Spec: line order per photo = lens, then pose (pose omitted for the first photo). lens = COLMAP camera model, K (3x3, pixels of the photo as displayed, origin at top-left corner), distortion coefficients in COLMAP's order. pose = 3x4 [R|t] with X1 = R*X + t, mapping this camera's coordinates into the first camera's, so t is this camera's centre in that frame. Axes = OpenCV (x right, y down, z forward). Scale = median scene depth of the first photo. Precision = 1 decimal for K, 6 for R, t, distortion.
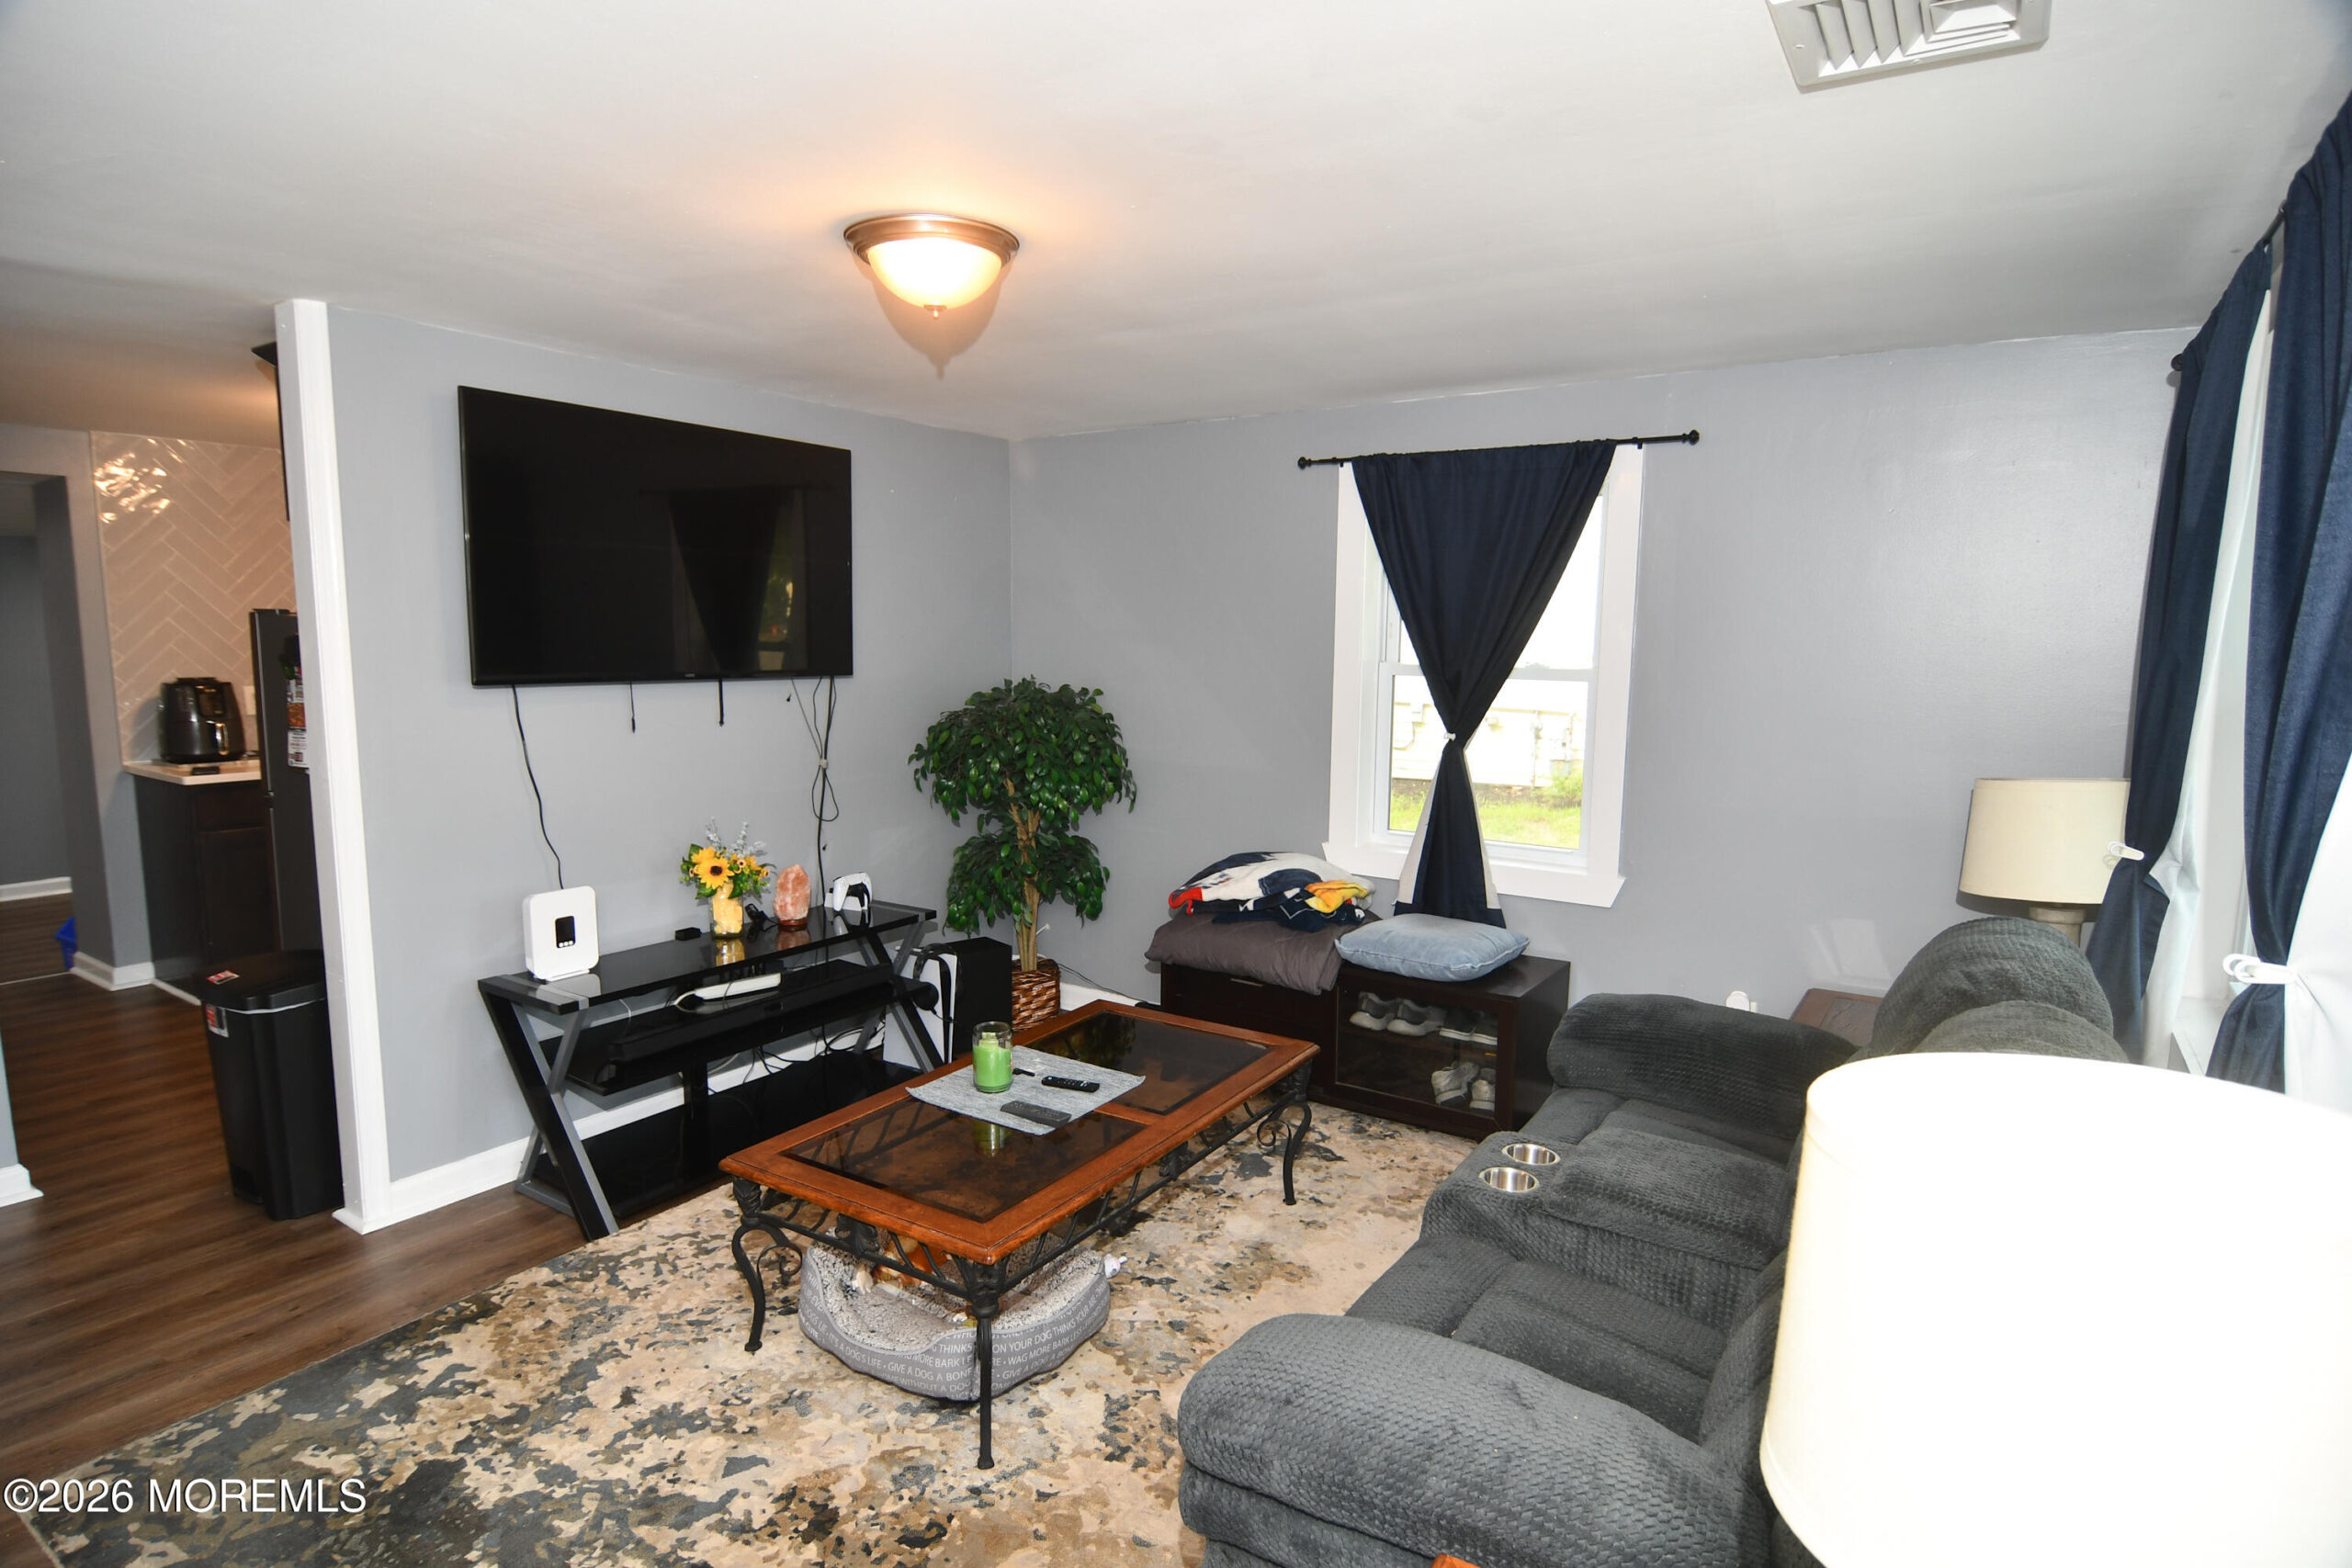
lens RADIAL K [[1263.9, 0, 1163.6], [0, 1263.9, 801.9], [0, 0, 1]] dist [-0.007564, -0.010428]
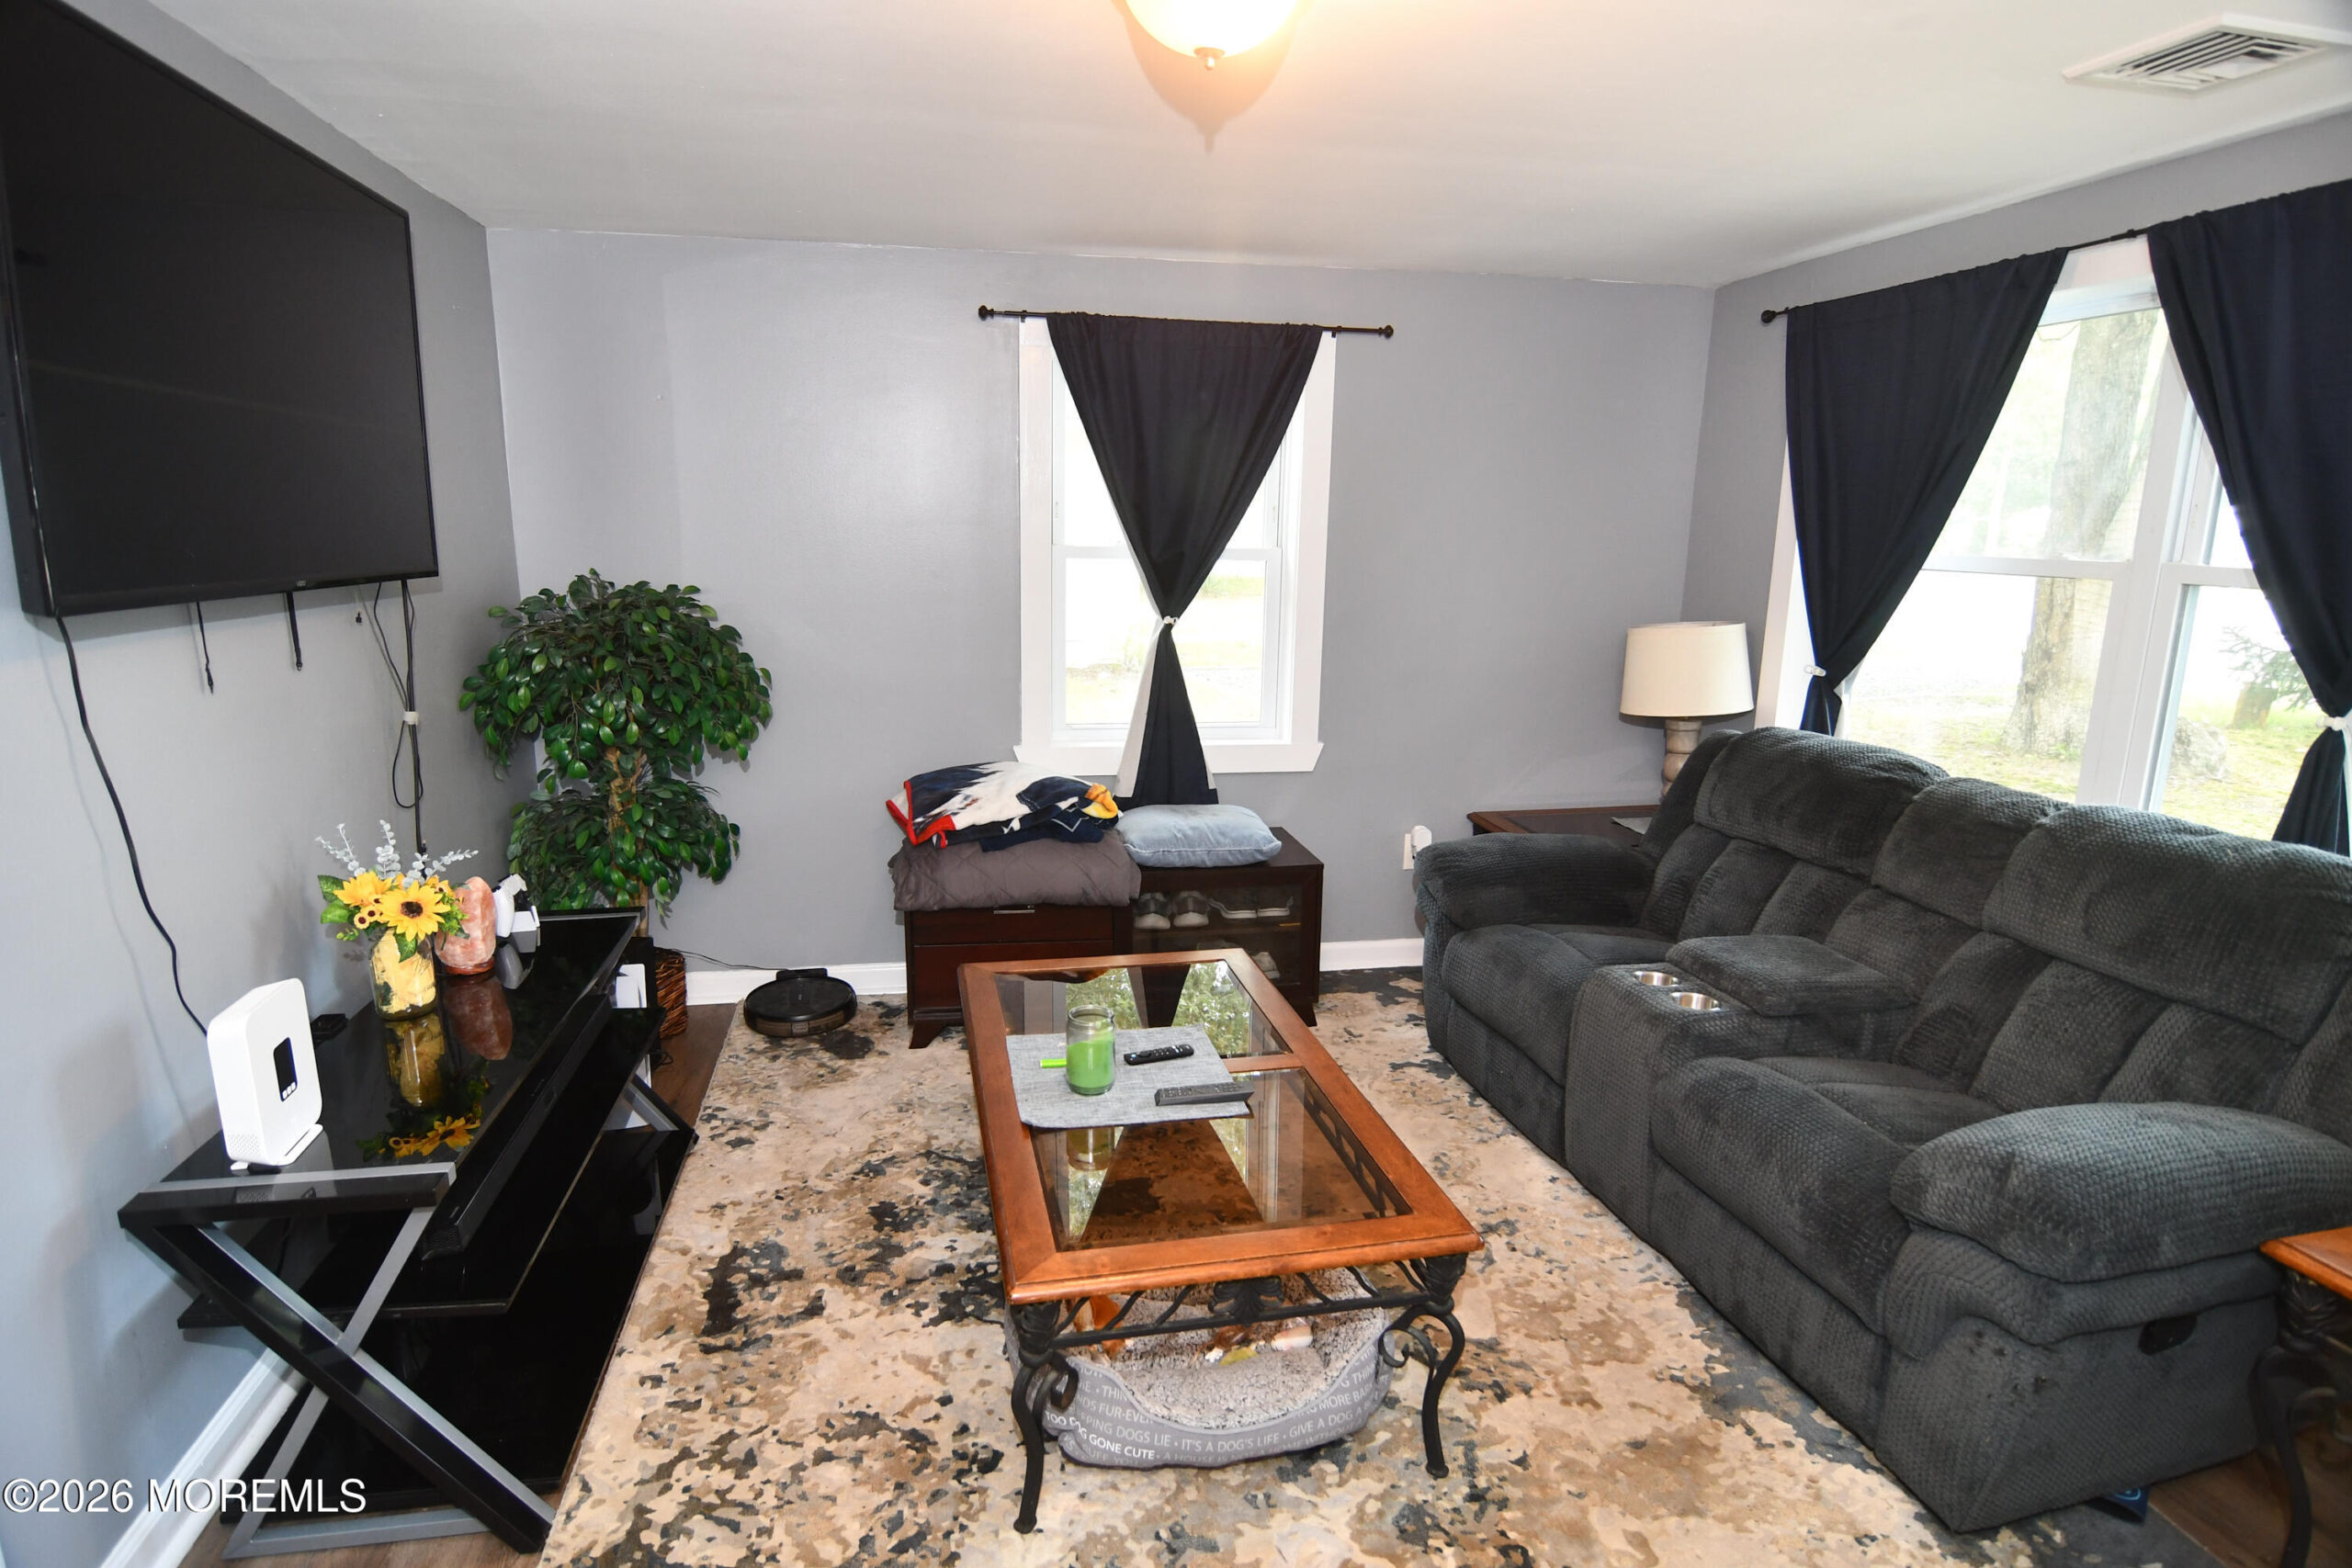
lens RADIAL K [[1263.9, 0, 1164.0], [0, 1263.9, 801.1], [0, 0, 1]] dist [-0.007564, -0.010428]
pose [[0.711152, -0.150358, 0.686771, -0.523889], [0.088239, 0.988227, 0.124985, -0.040550], [-0.697478, -0.028284, 0.716047, 0.335276]]
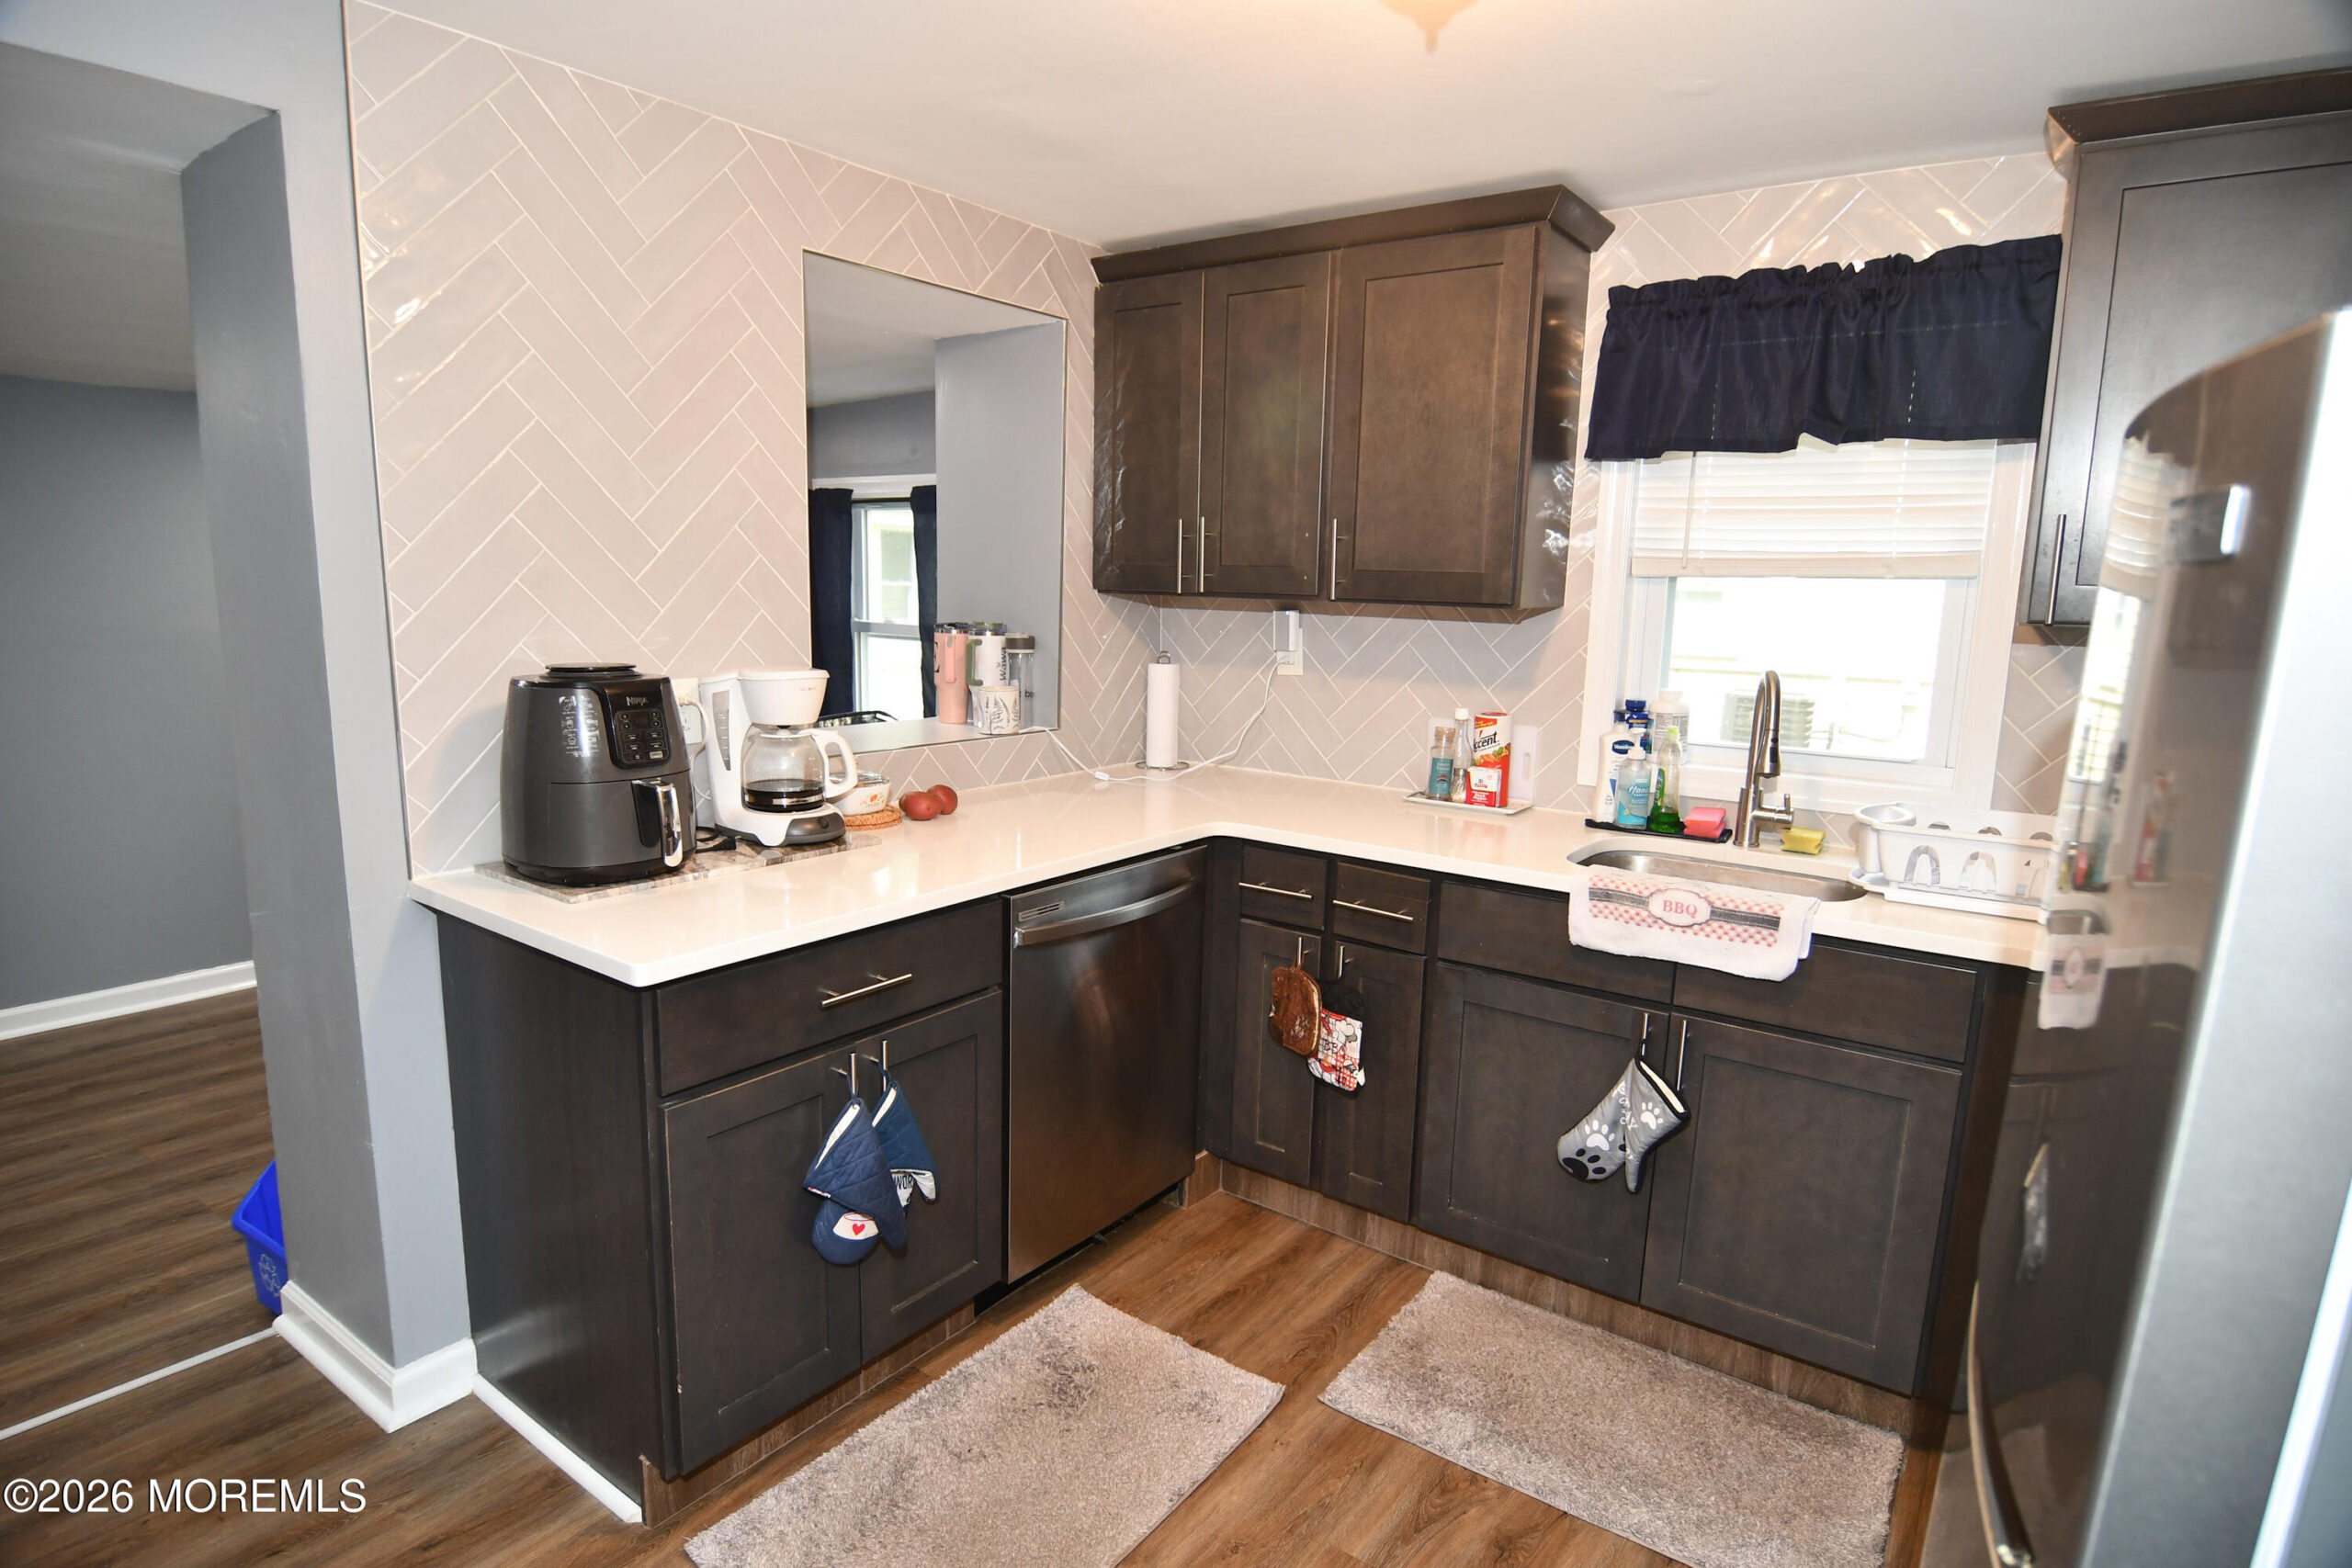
lens RADIAL K [[1263.9, 0, 1189.7], [0, 1263.9, 784.3], [0, 0, 1]] dist [-0.007564, -0.010428]
pose [[0.999234, 0.017298, -0.035108, -0.842928], [-0.016433, 0.999558, 0.024779, -0.108930], [0.035522, -0.024184, 0.999076, 0.899265]]
